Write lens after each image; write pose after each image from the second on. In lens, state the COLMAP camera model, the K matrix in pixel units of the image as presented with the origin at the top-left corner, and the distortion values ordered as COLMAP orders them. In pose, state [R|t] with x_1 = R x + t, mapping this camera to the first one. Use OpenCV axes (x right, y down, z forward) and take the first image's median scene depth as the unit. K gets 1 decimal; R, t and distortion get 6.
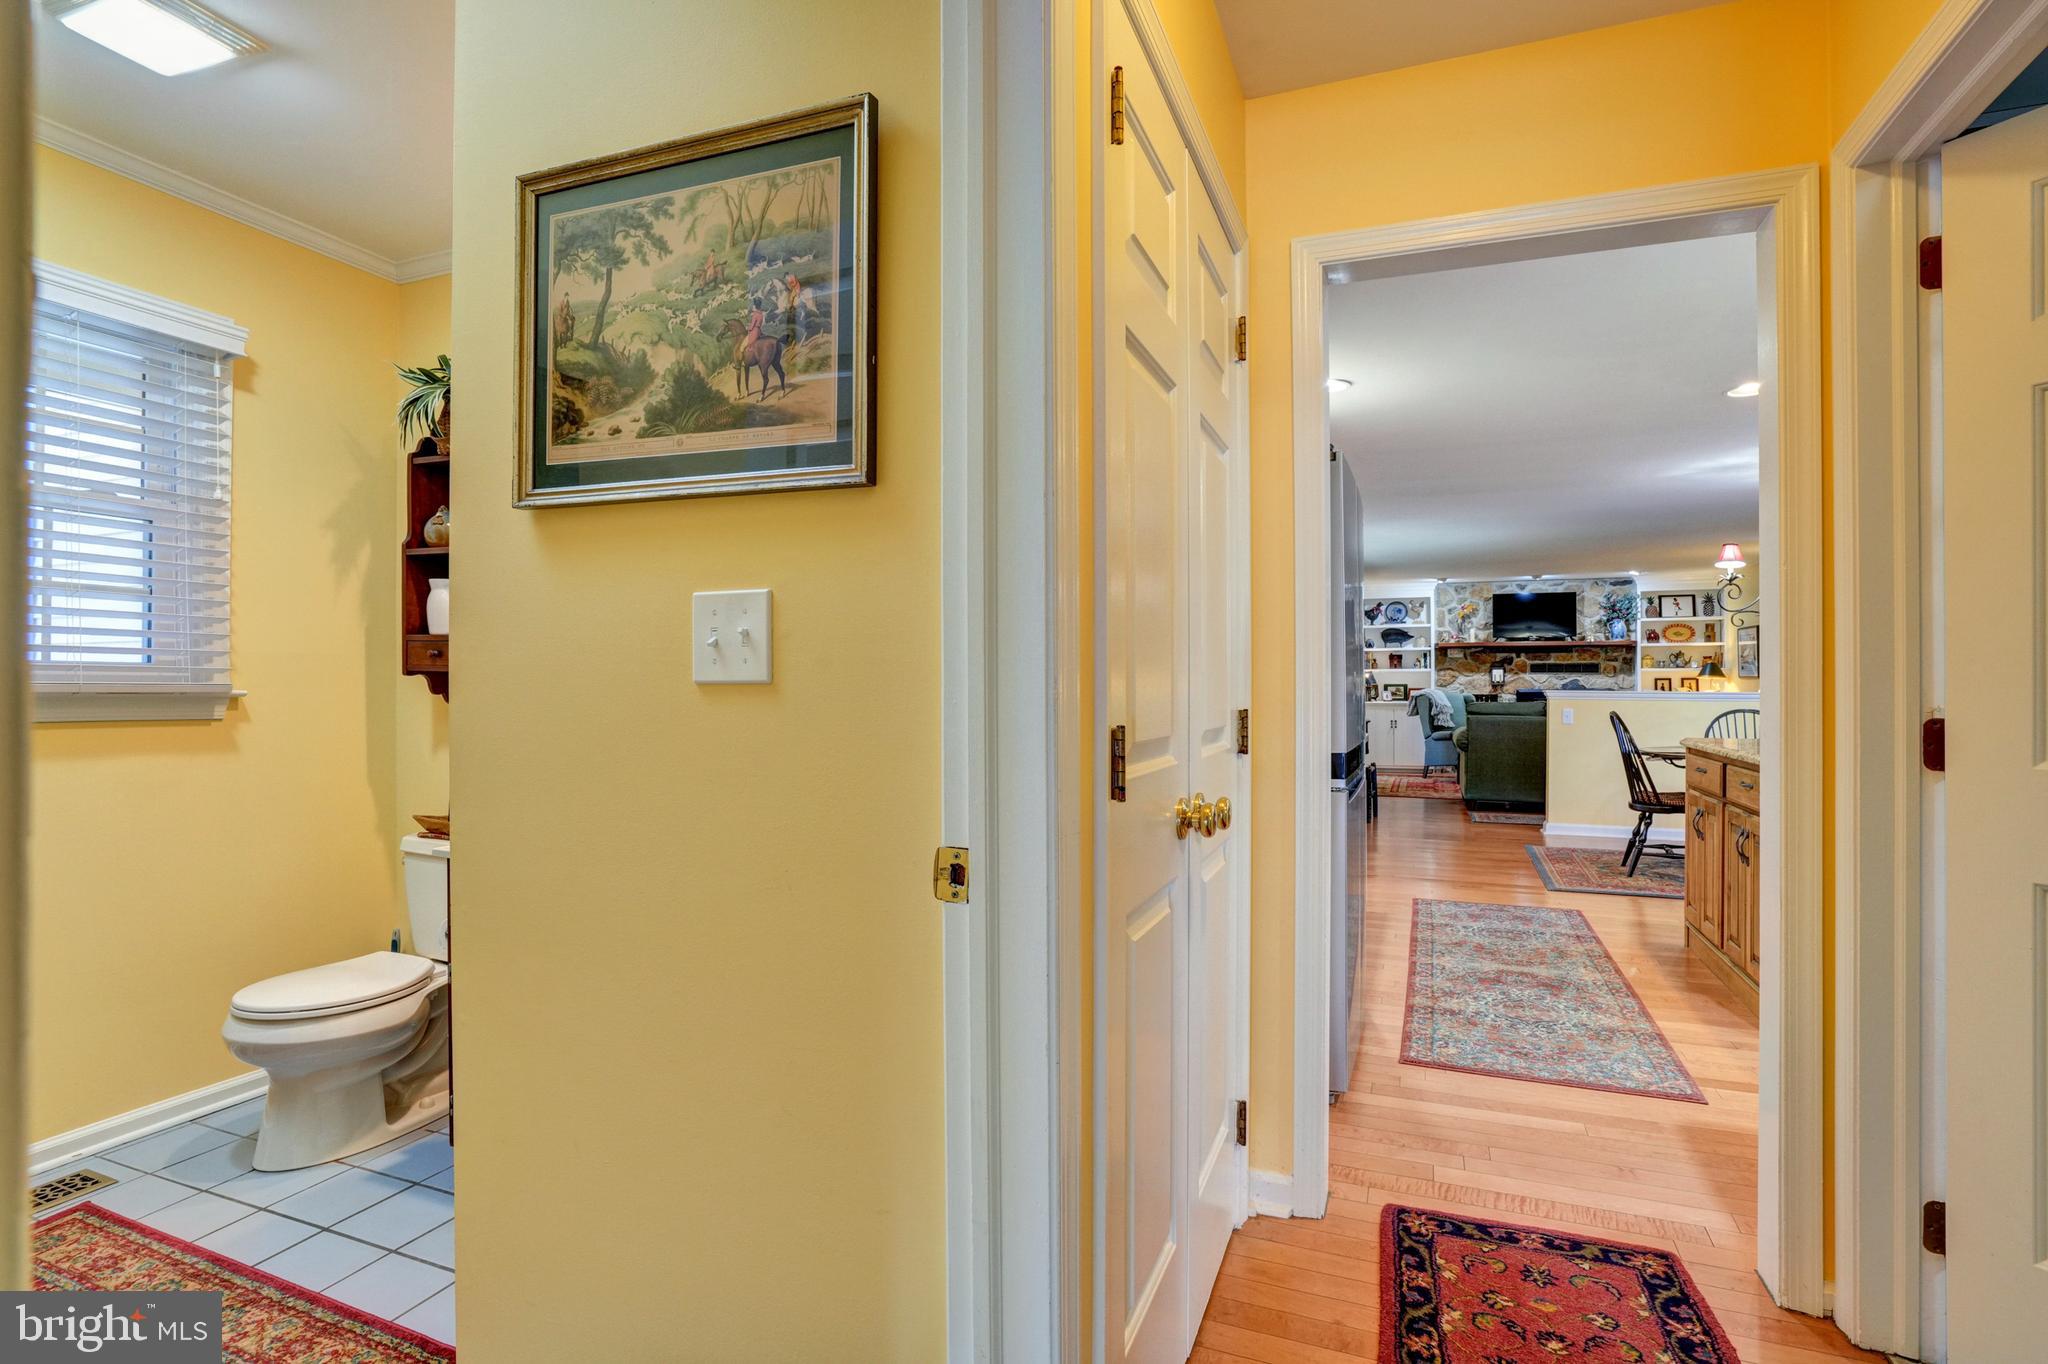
lens RADIAL K [[1000.8, 0, 1028.3], [0, 1000.8, 684.6], [0, 0, 1]] dist [-0.047659, 0.019075]
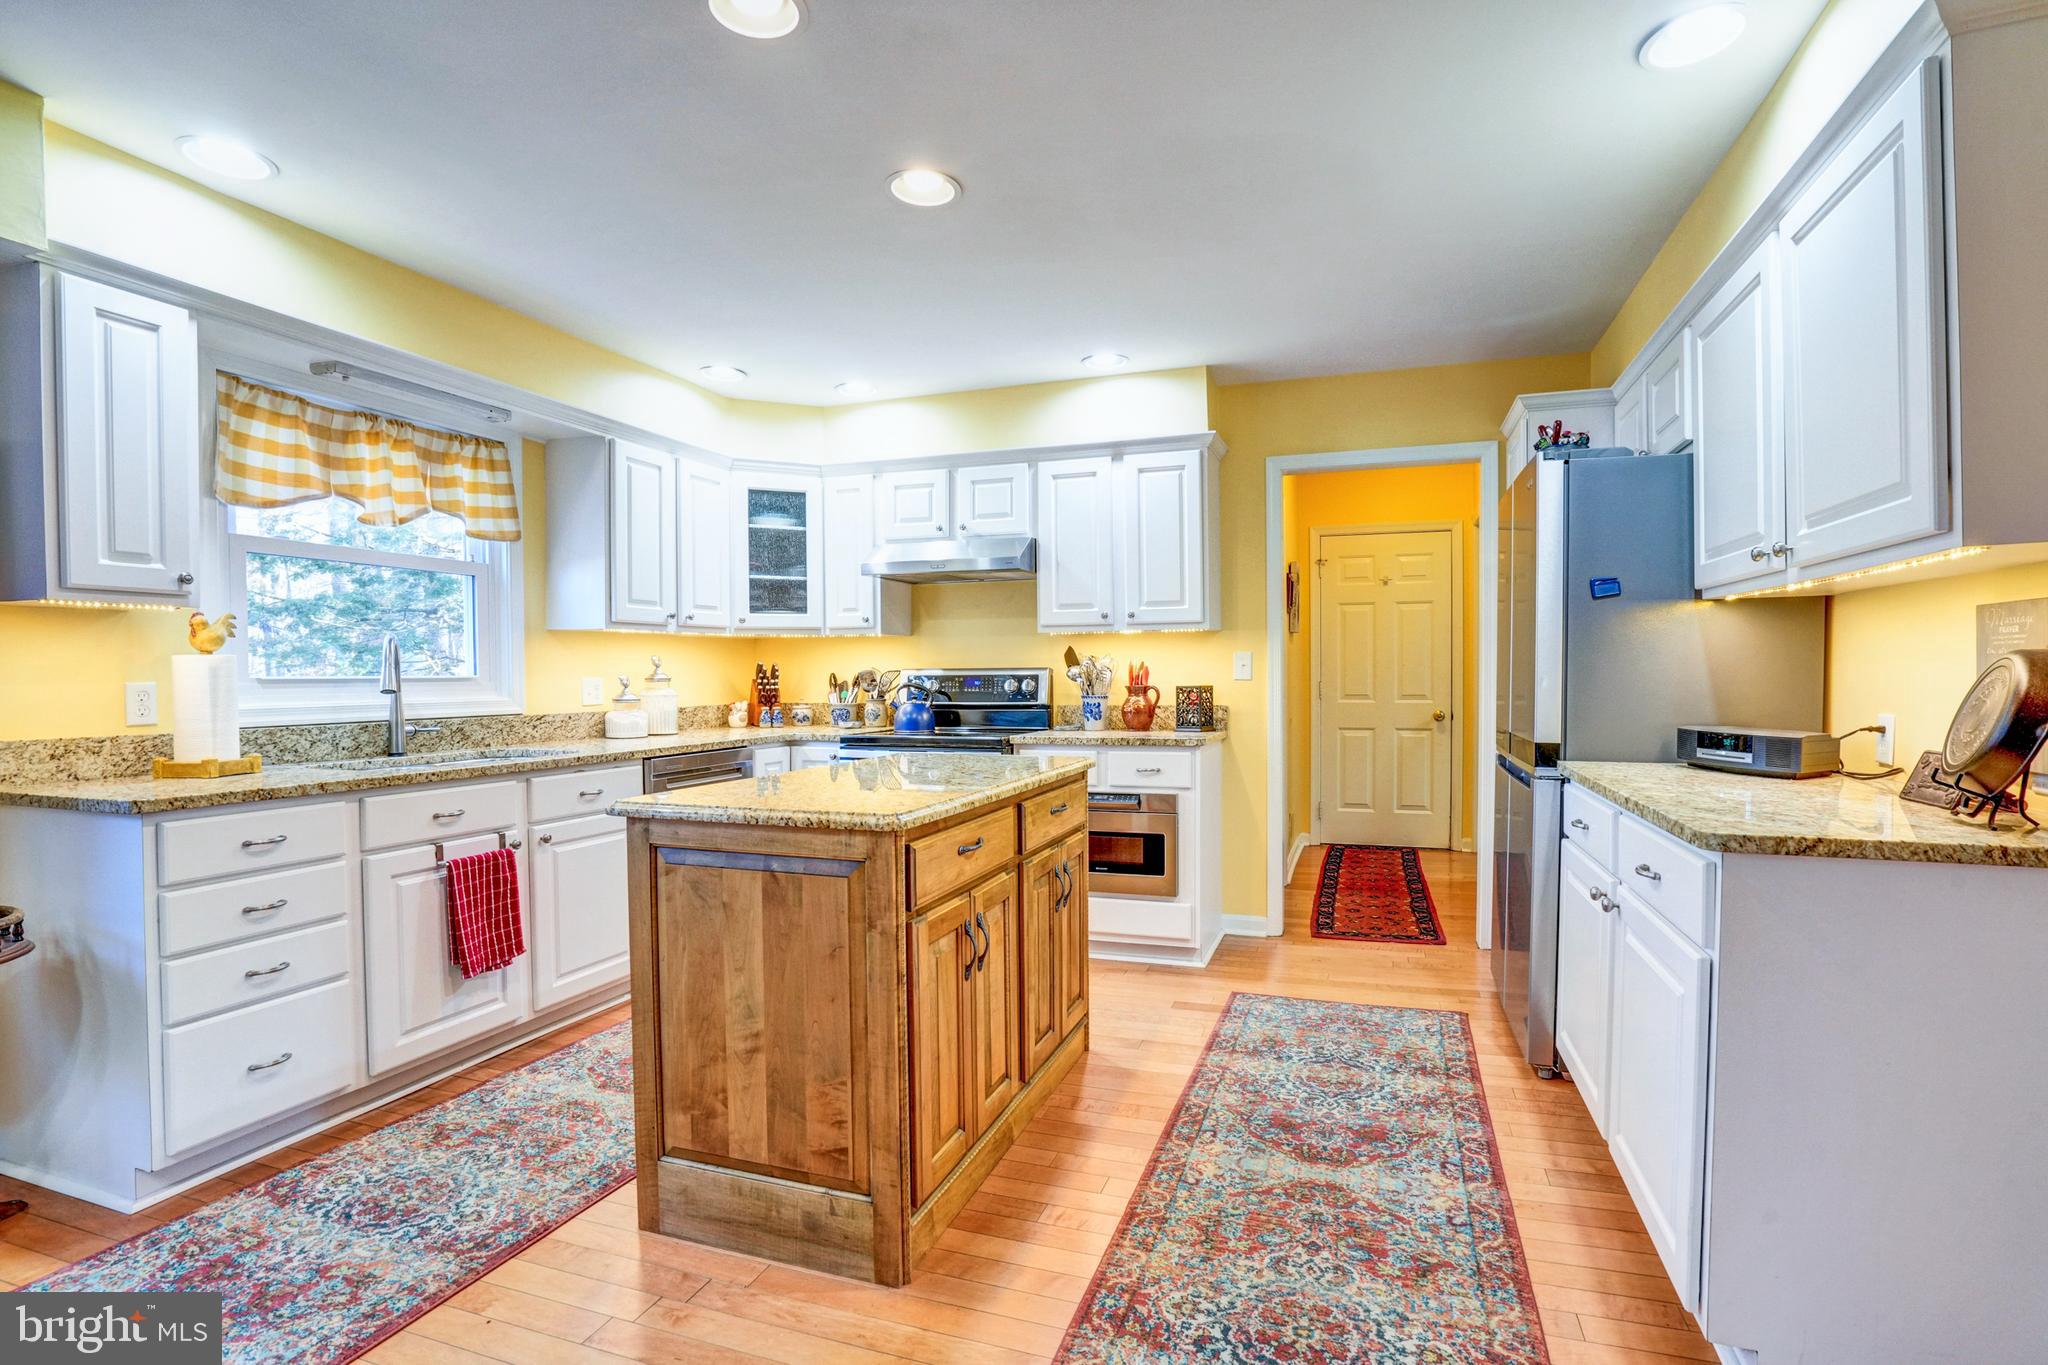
lens RADIAL K [[970.2, 0, 1046.7], [0, 970.2, 694.4], [0, 0, 1]] dist [-0.072980, 0.038562]
pose [[-0.998543, 0.008192, -0.053328, 0.425446], [0.007007, 0.999725, 0.022365, -0.003561], [0.053497, 0.021959, -0.998327, 0.961252]]
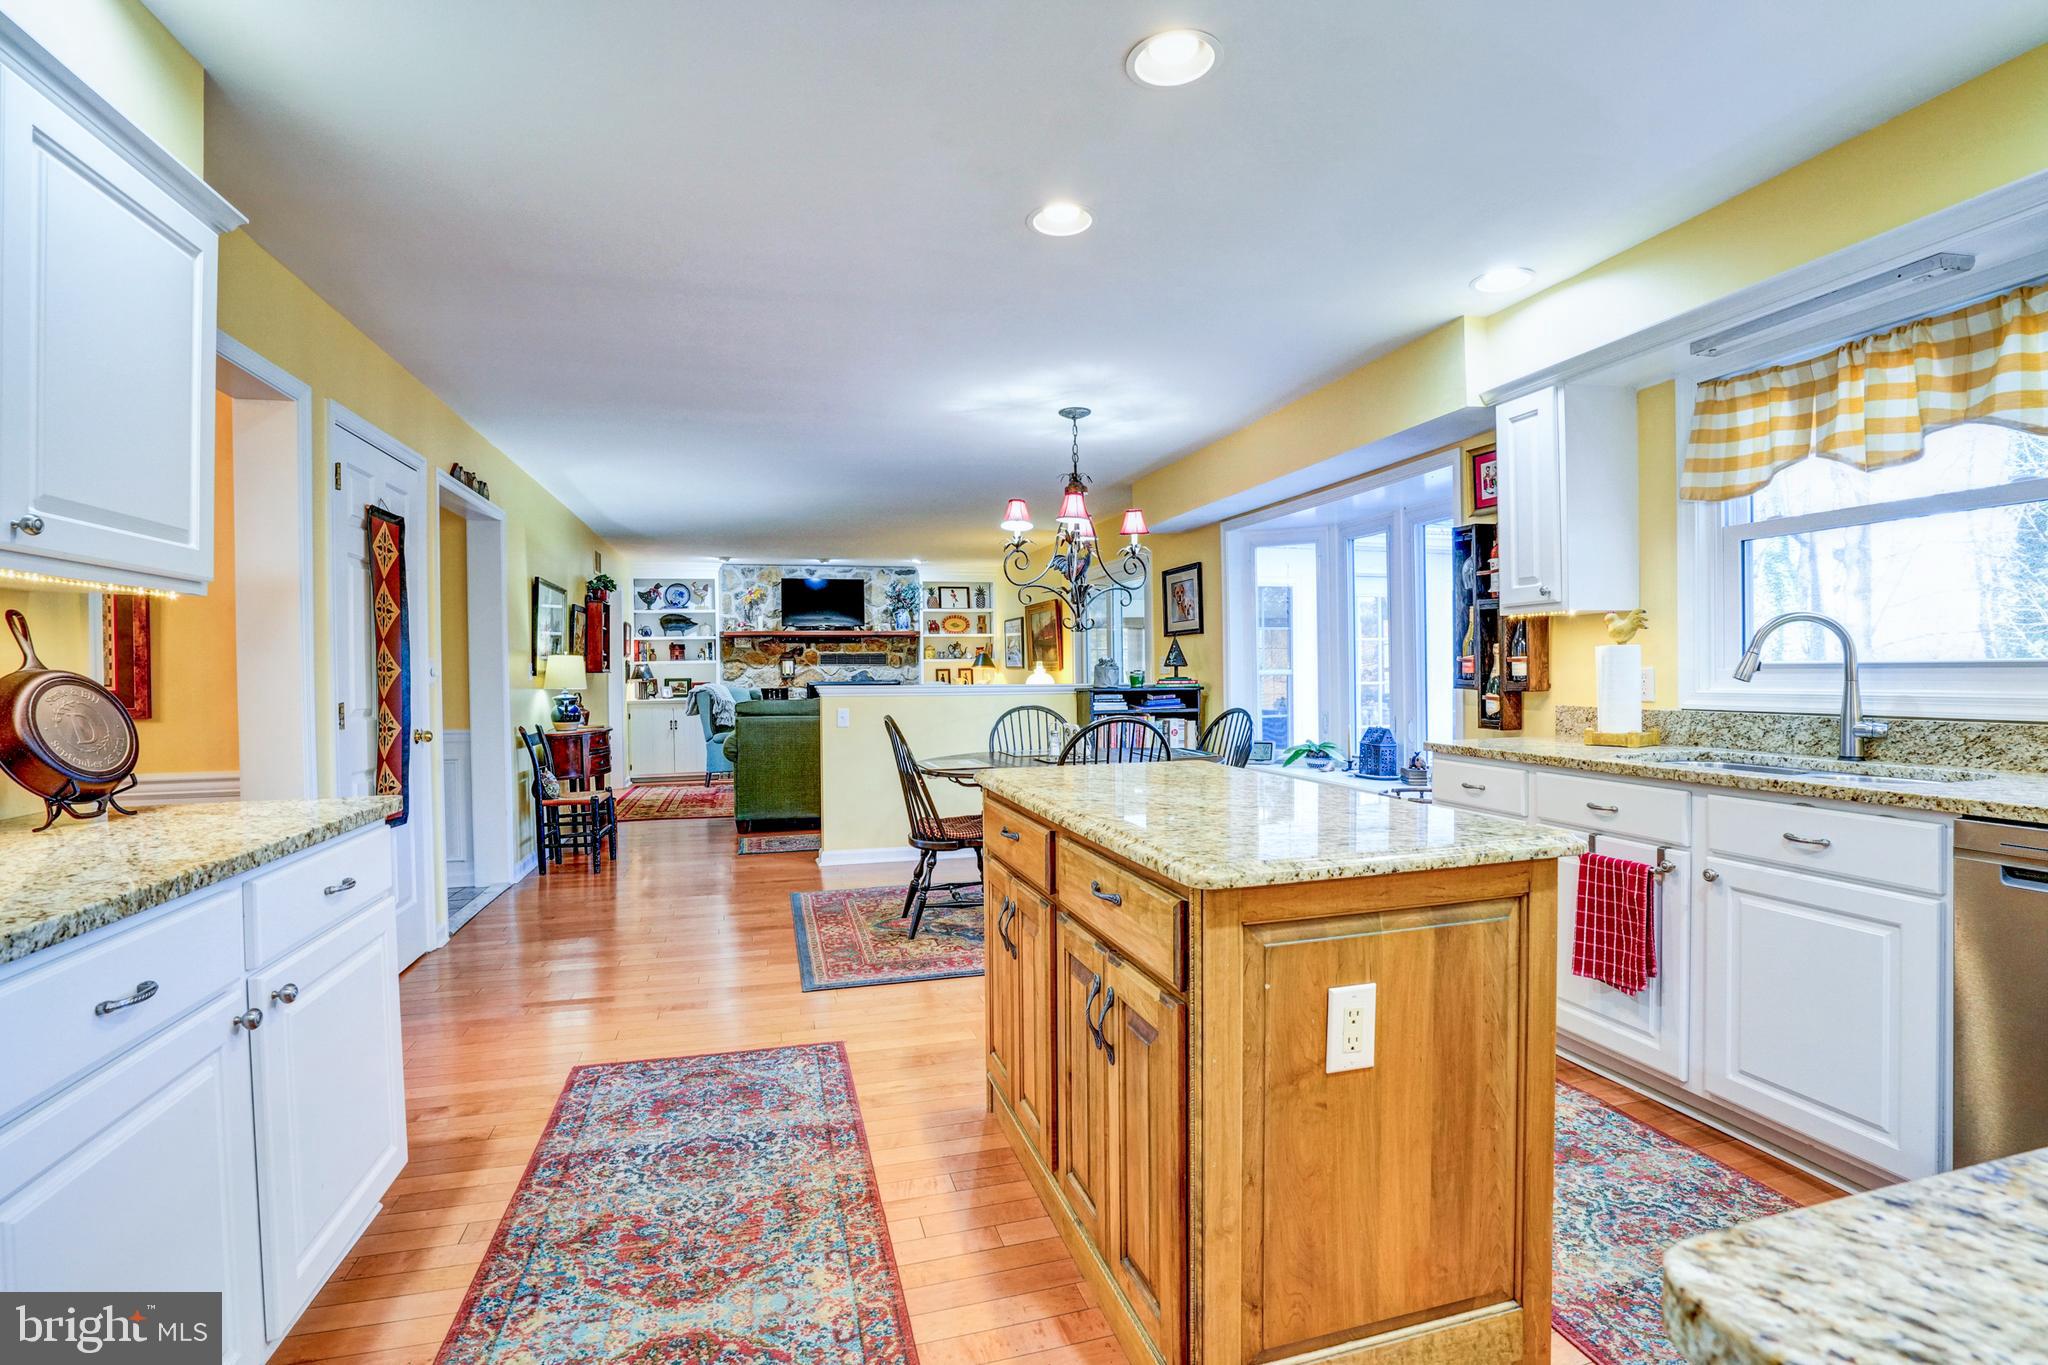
lens RADIAL K [[940.8, 0, 1024.0], [0, 940.8, 682.5], [0, 0, 1]] dist [-0.066476, 0.029934]
pose [[0.789968, -0.016565, 0.612924, 0.229118], [0.012591, 0.999862, 0.010796, -0.003768], [-0.613019, -0.000811, 0.790068, 0.360143]]
